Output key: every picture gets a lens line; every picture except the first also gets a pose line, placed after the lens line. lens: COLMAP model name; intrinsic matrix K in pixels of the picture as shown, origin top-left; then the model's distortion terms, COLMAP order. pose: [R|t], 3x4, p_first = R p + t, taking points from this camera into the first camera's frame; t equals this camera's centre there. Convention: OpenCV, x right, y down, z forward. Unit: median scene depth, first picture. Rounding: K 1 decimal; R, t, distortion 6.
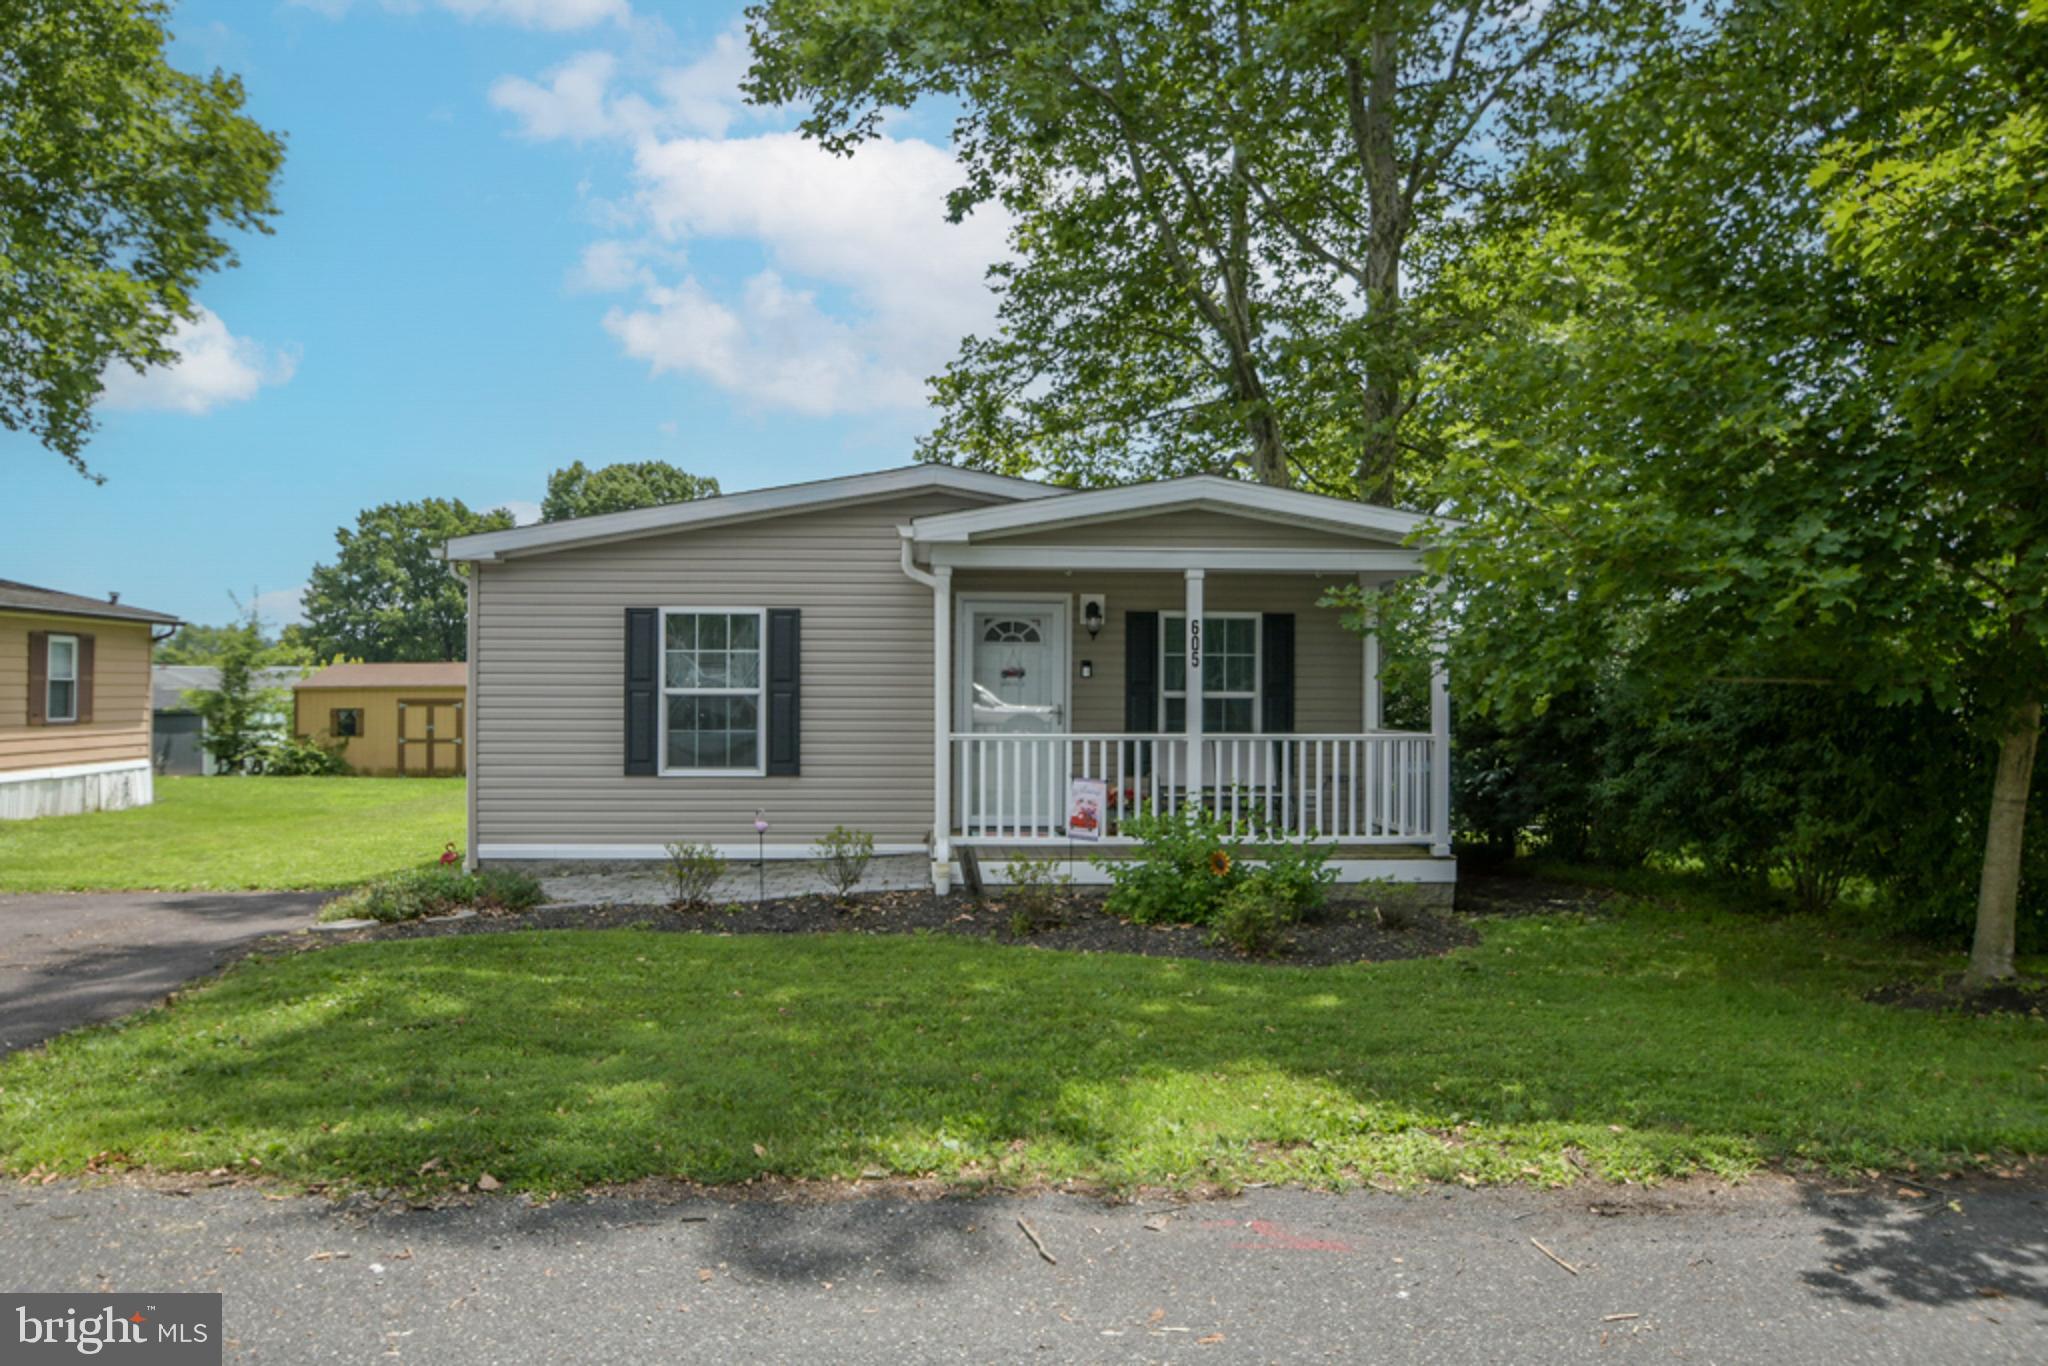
lens RADIAL K [[1332.7, 0, 1024.0], [0, 1332.7, 683.0], [0, 0, 1]] dist [0.002170, 0.000681]
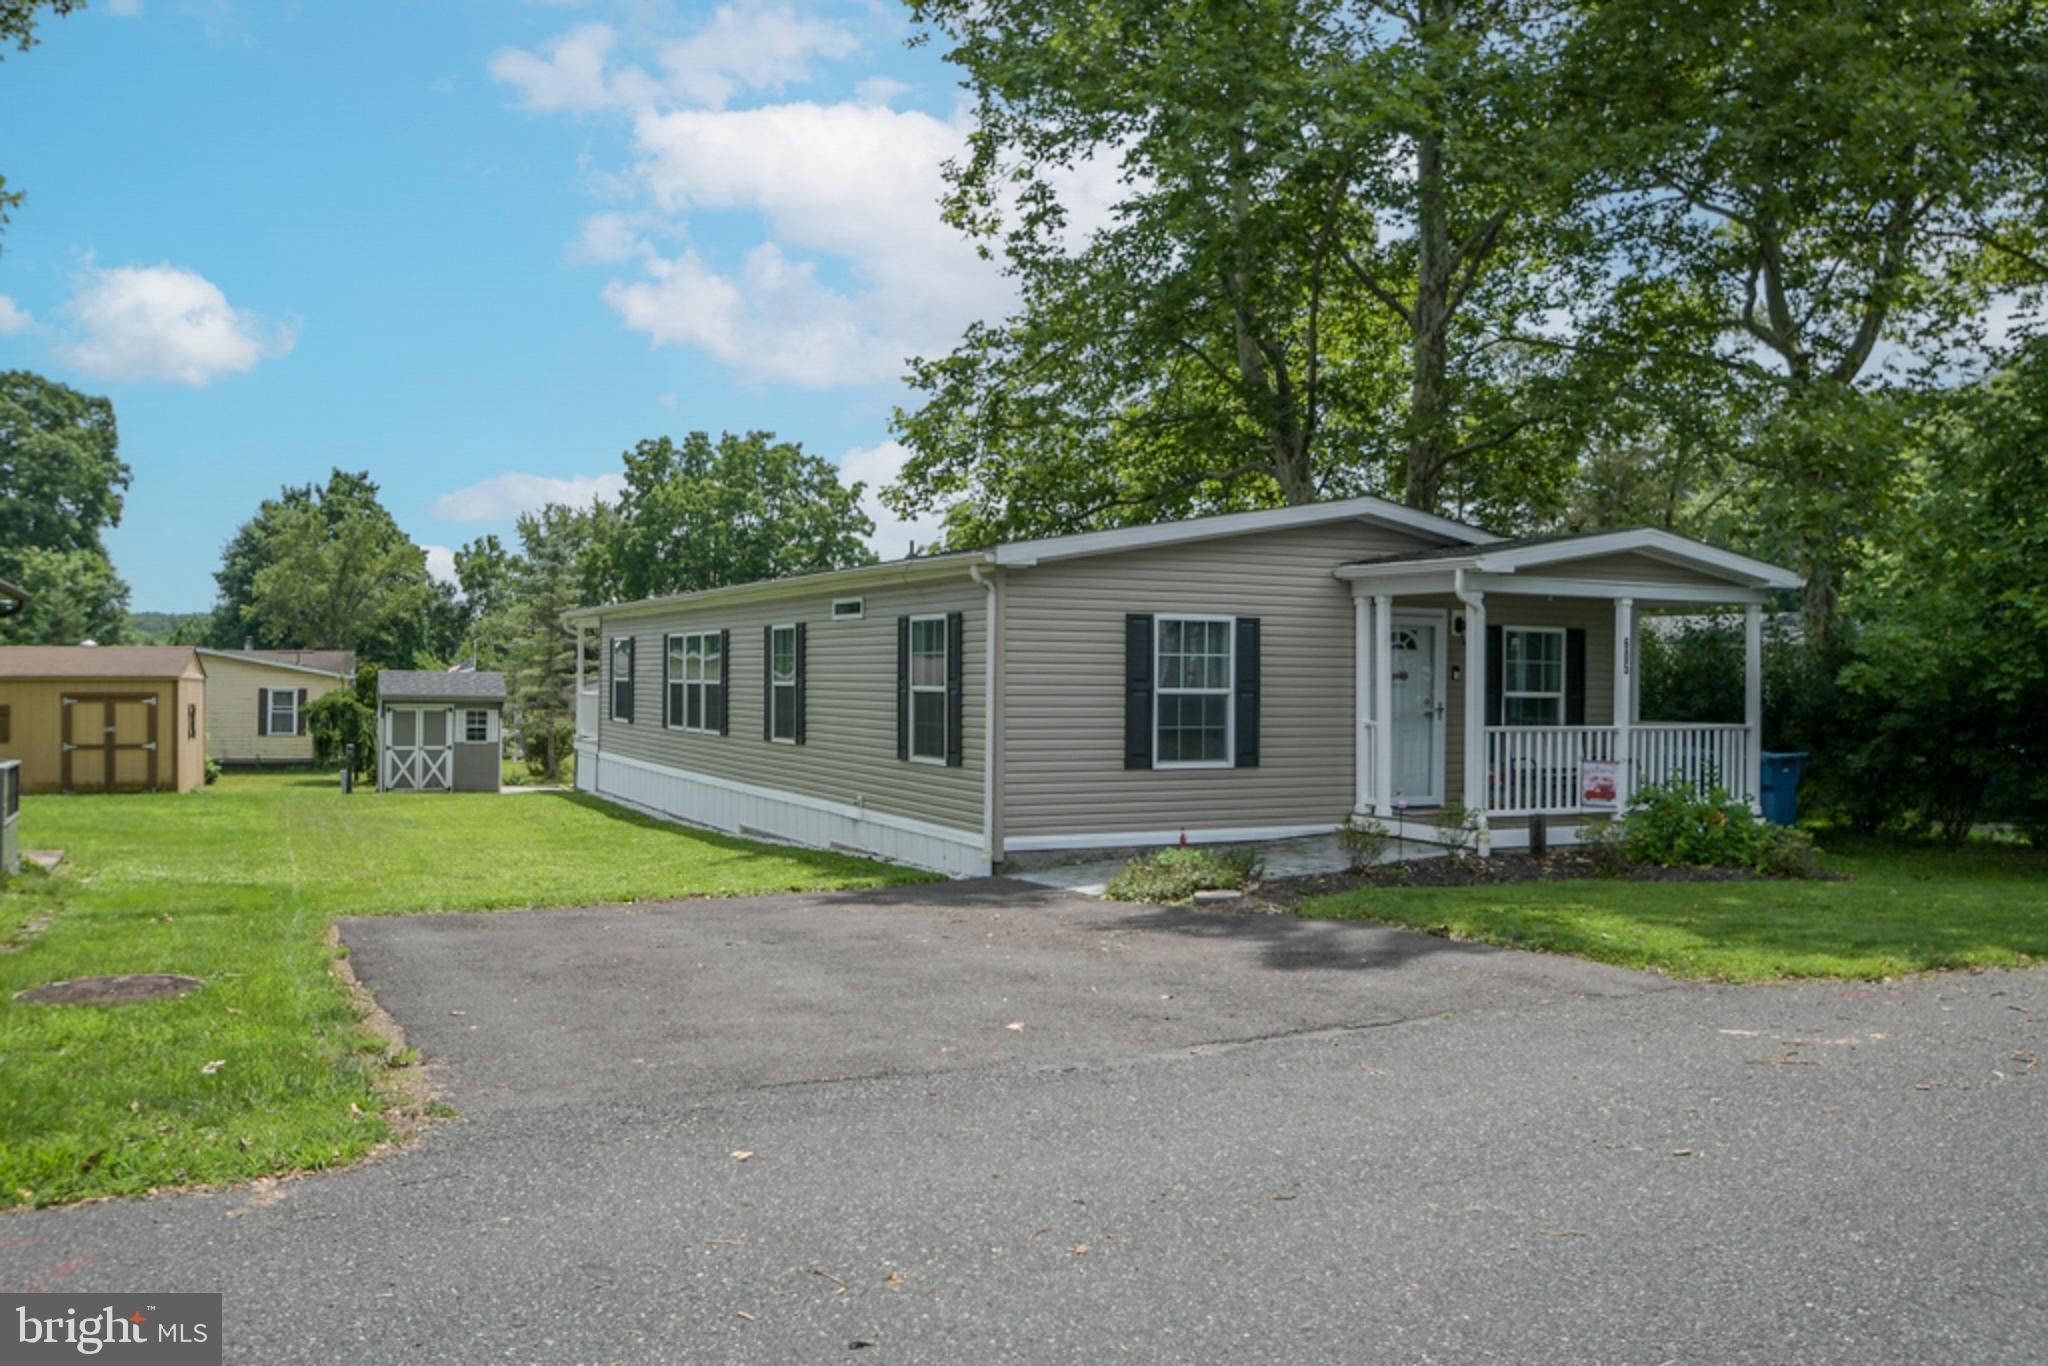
lens RADIAL K [[1618.2, 0, 986.1], [0, 1618.2, 678.5], [0, 0, 1]] dist [-0.053383, 0.010446]
pose [[0.916763, 0.004373, 0.399409, -0.923492], [-0.006264, 0.999974, 0.003430, -0.007840], [-0.399383, -0.005646, 0.916767, -0.155518]]
